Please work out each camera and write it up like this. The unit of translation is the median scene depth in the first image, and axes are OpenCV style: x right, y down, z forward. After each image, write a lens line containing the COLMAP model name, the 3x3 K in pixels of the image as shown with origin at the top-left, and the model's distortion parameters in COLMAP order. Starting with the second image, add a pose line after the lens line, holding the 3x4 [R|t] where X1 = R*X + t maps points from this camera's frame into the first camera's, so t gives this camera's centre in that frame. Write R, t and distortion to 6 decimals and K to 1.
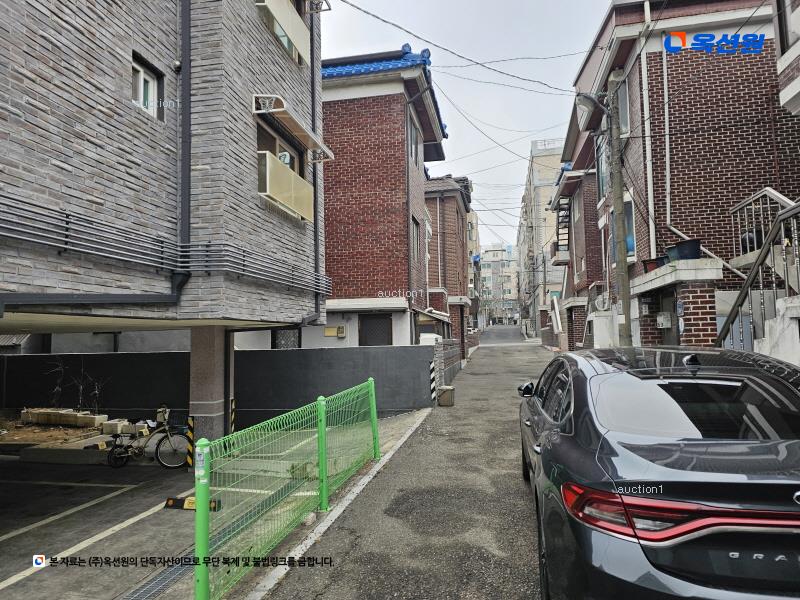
lens RADIAL K [[530.1, 0, 388.1], [0, 530.1, 310.1], [0, 0, 1]] dist [0.080682, -0.068940]
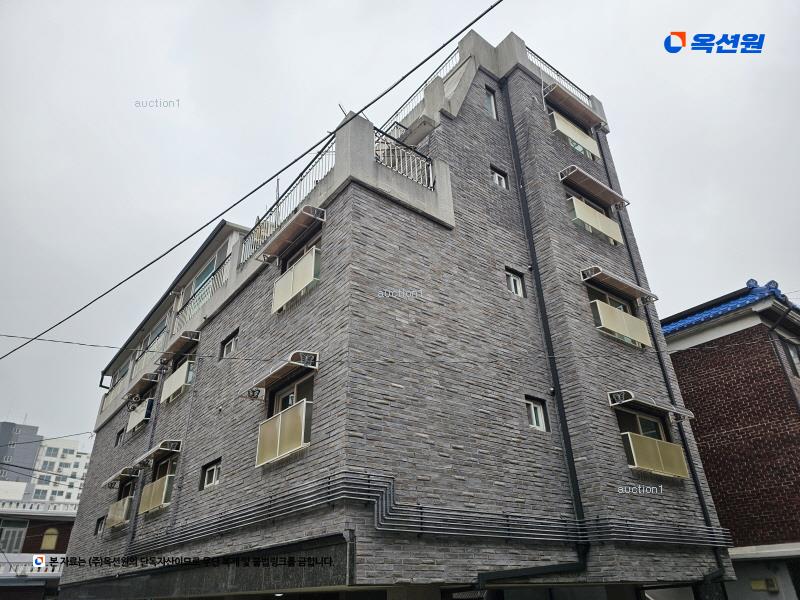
lens RADIAL K [[533.1, 0, 395.3], [0, 533.1, 310.0], [0, 0, 1]] dist [0.082346, -0.072889]
pose [[0.755160, -0.318111, -0.573183, 0.220059], [0.057154, 0.902987, -0.425851, -0.045041], [0.653045, 0.288826, 0.700080, -0.417741]]
